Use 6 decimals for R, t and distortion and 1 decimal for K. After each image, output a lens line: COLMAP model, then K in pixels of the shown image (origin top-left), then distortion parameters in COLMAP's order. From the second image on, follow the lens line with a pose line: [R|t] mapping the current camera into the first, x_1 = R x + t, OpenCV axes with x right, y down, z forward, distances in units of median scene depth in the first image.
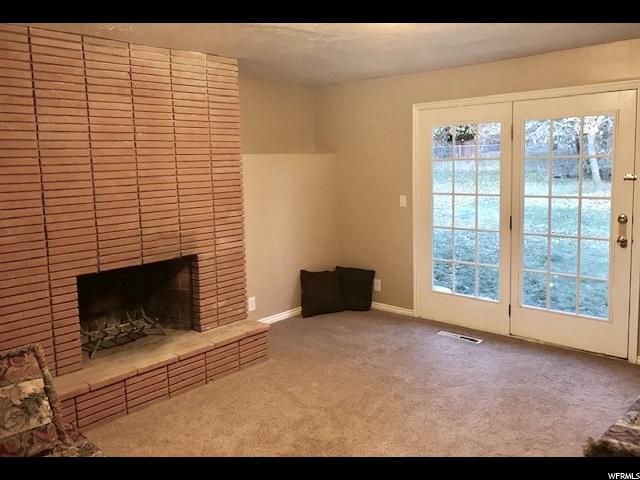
lens RADIAL K [[522.2, 0, 319.9], [0, 522.2, 238.9], [0, 0, 1]] dist [0.013298, 0.003290]
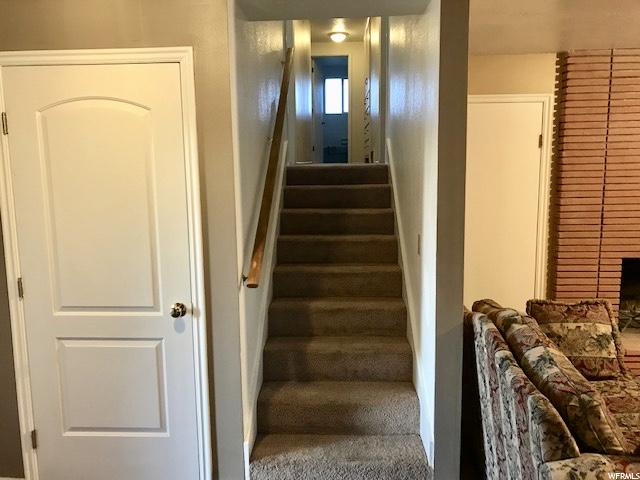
lens RADIAL K [[522.2, 0, 319.5], [0, 522.2, 238.1], [0, 0, 1]] dist [0.013298, 0.003290]
pose [[0.636539, 0.120279, -0.761808, -0.013488], [-0.113355, 0.991628, 0.061850, 0.047452], [0.762869, 0.046985, 0.644844, -0.419012]]
